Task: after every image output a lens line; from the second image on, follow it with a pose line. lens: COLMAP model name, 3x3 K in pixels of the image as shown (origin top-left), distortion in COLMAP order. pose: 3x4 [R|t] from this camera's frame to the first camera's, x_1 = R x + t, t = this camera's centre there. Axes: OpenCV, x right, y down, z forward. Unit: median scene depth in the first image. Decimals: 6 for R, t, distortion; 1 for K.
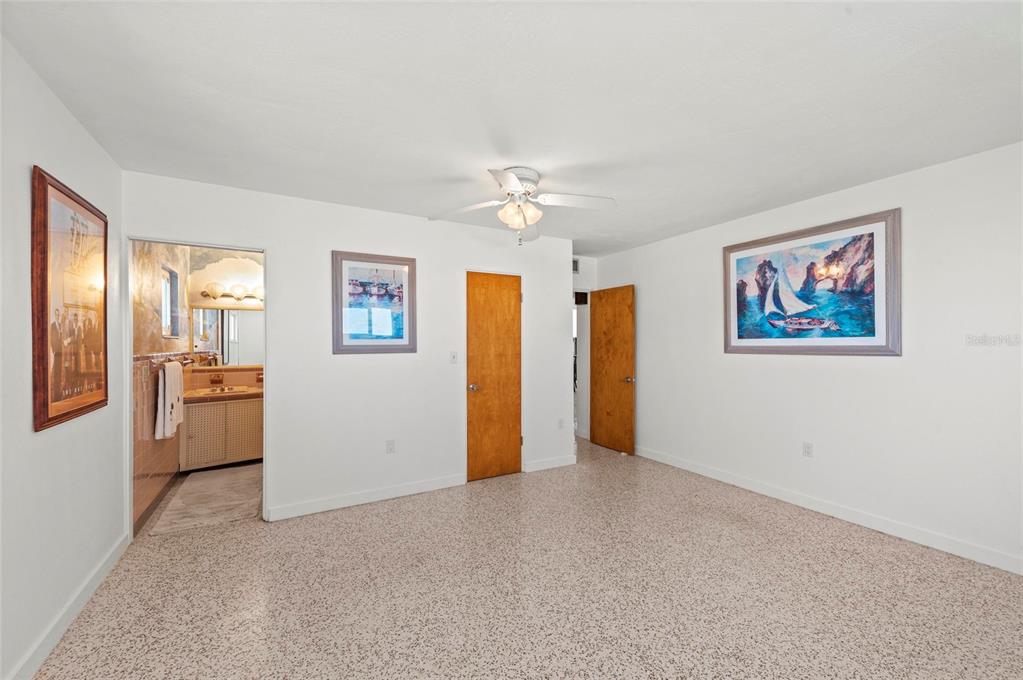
lens RADIAL K [[400.9, 0, 507.3], [0, 400.9, 343.3], [0, 0, 1]] dist [0.013377, -0.005166]
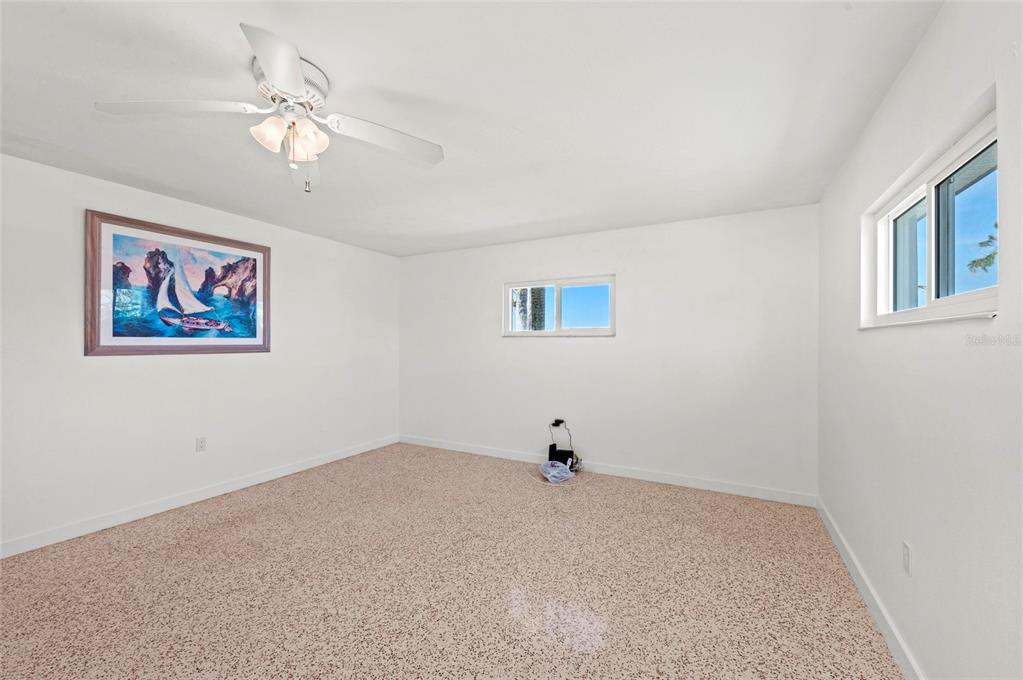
lens RADIAL K [[400.9, 0, 519.4], [0, 400.9, 342.1], [0, 0, 1]] dist [0.013377, -0.005166]
pose [[-0.548982, 0.004119, 0.835824, -0.557468], [-0.002837, 0.999973, -0.006791, 0.003057], [-0.835829, -0.006100, -0.548956, 0.844965]]
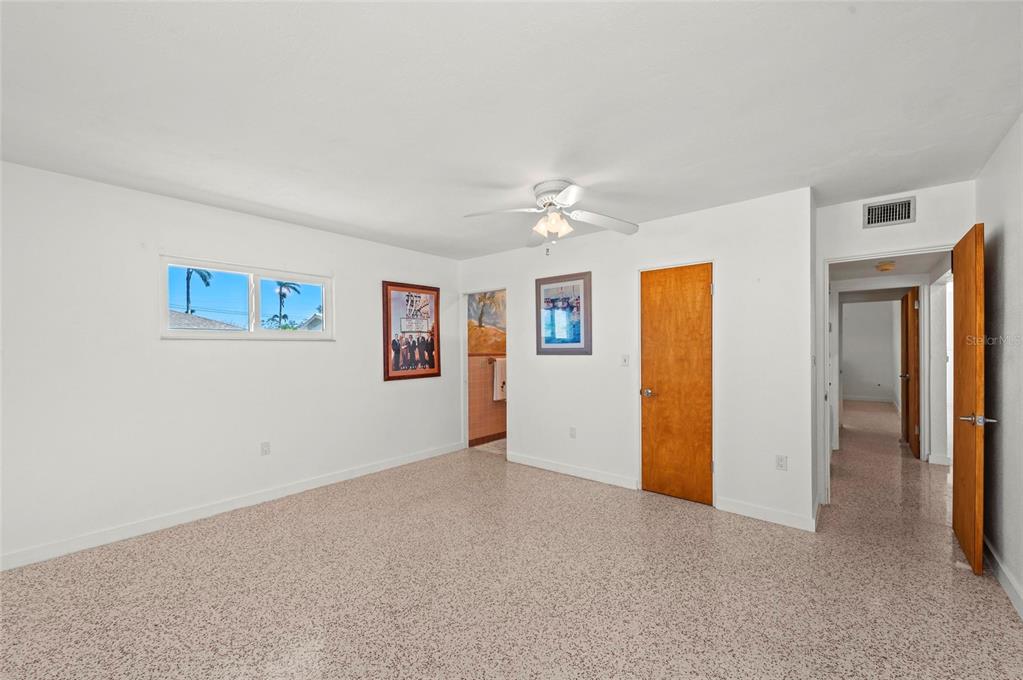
lens RADIAL K [[400.9, 0, 519.2], [0, 400.9, 347.3], [0, 0, 1]] dist [0.013377, -0.005166]
pose [[0.363568, 0.000058, -0.931568, 0.789067], [0.005341, 0.999983, 0.002146, -0.001415], [0.931552, -0.005756, 0.363562, 0.425384]]
